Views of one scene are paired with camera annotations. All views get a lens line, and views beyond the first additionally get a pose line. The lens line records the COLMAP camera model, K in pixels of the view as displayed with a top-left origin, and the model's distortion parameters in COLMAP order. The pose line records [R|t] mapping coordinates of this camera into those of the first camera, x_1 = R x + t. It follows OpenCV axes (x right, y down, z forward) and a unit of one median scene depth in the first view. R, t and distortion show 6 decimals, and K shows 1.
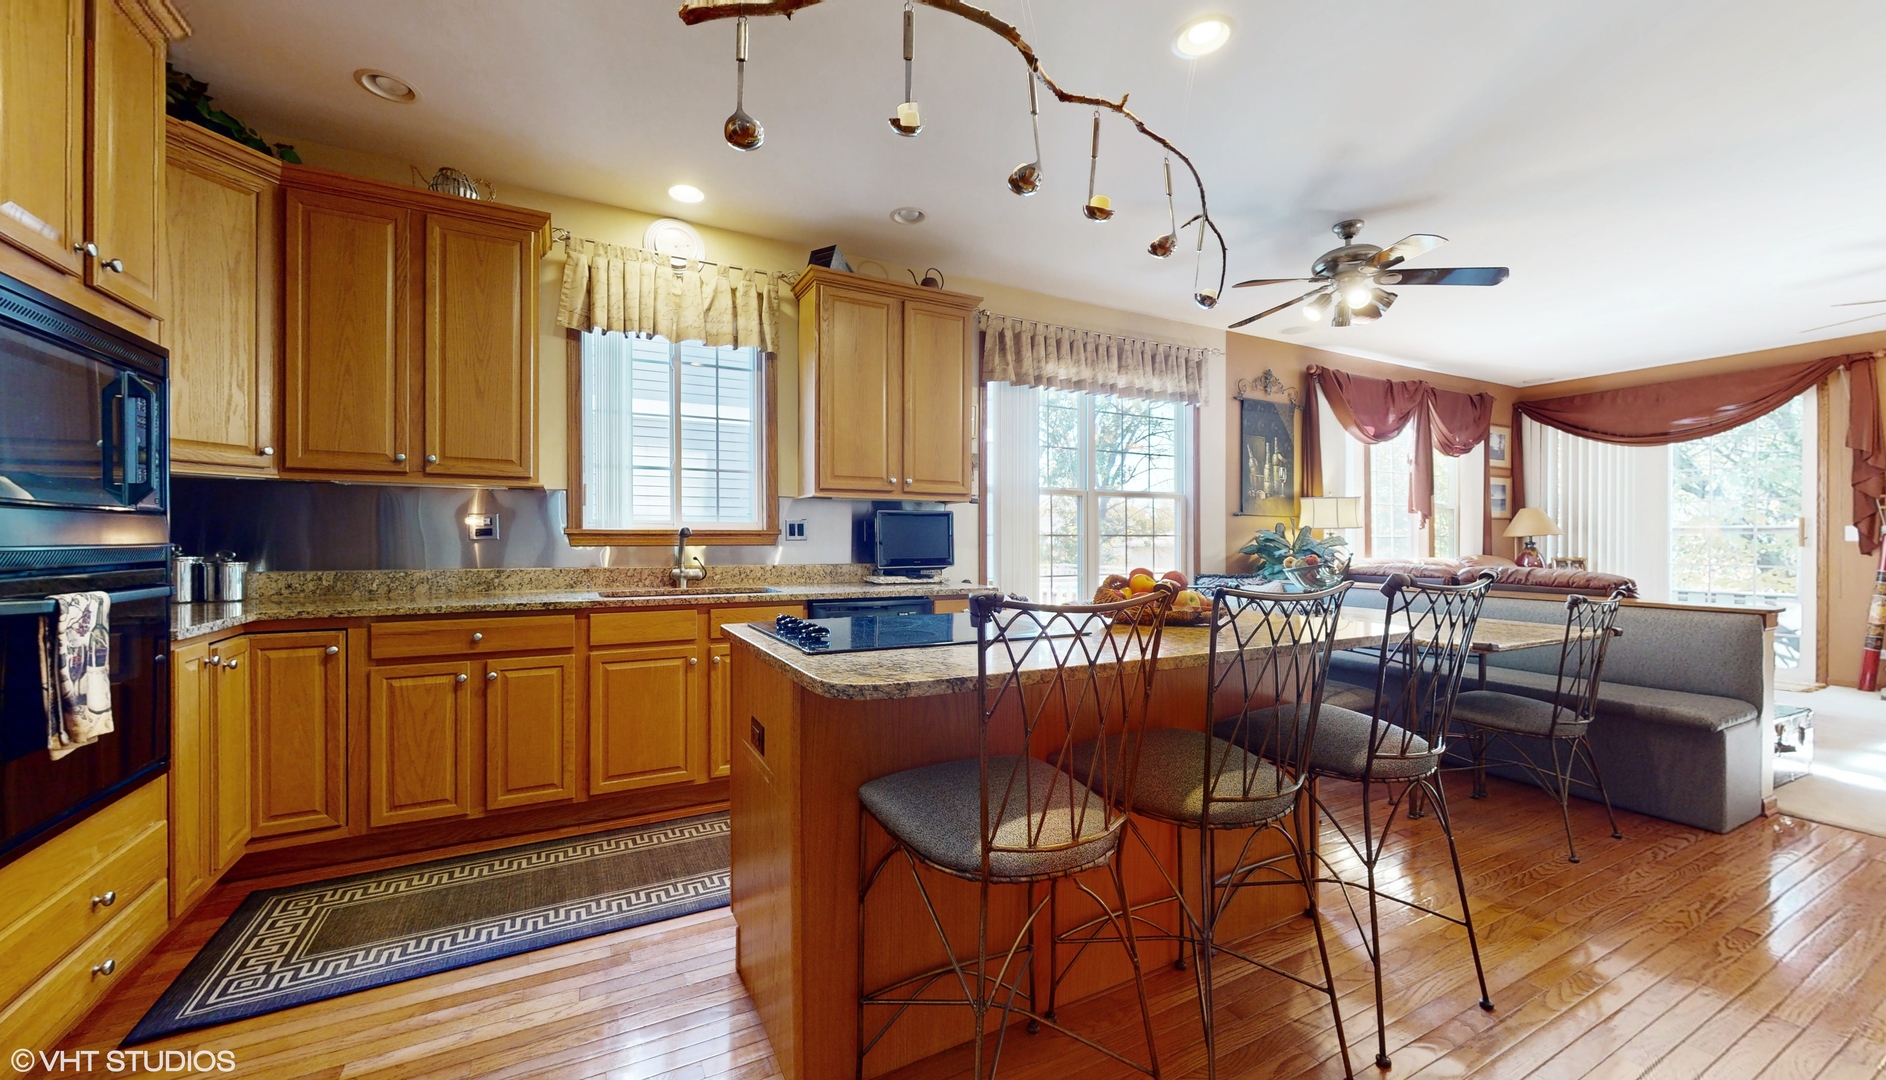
lens RADIAL K [[700.7, 0, 900.3], [0, 700.7, 547.4], [0, 0, 1]] dist [-0.008416, -0.000195]
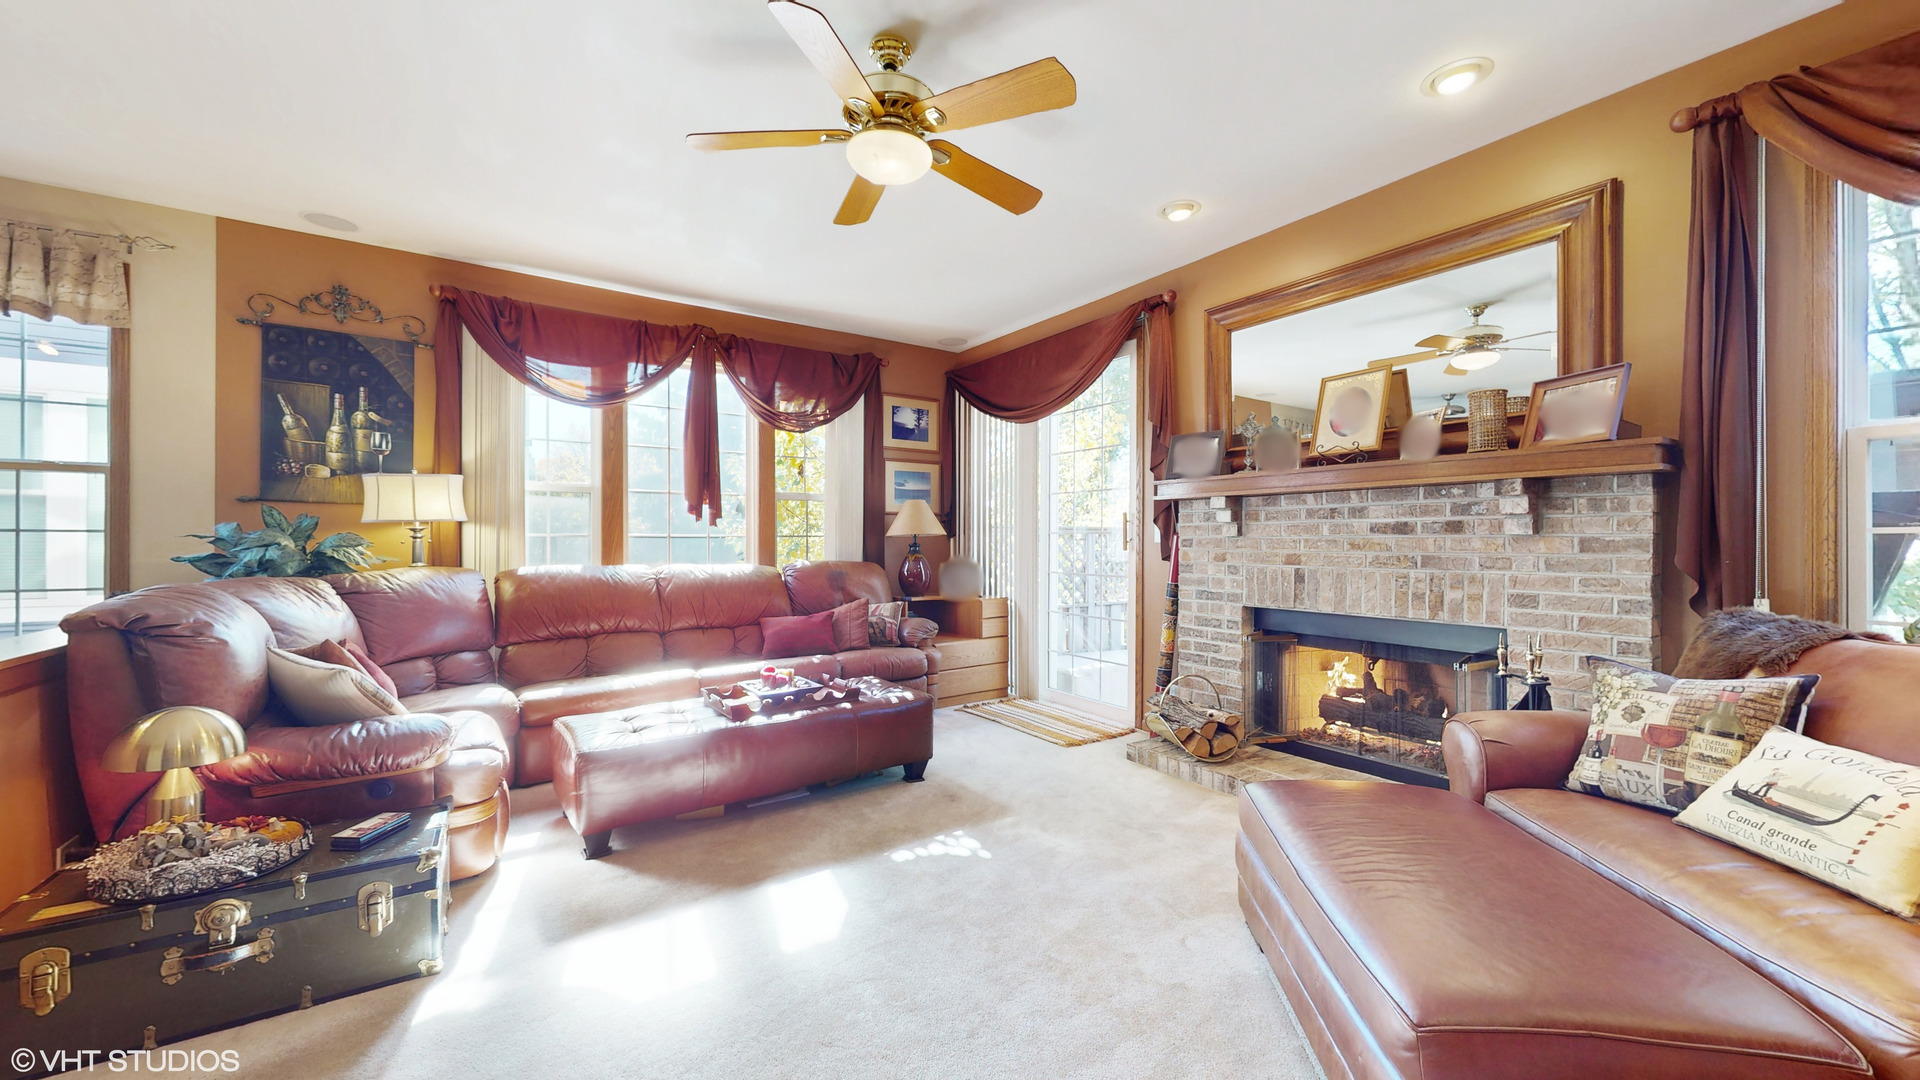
lens RADIAL K [[708.1, 0, 964.6], [0, 708.1, 545.0], [0, 0, 1]] dist [0.001267, 0.000046]
pose [[0.990973, 0.003554, 0.134014, 1.056329], [-0.002936, 0.999984, -0.004807, -0.003322], [-0.134029, 0.004371, 0.990968, 0.248859]]
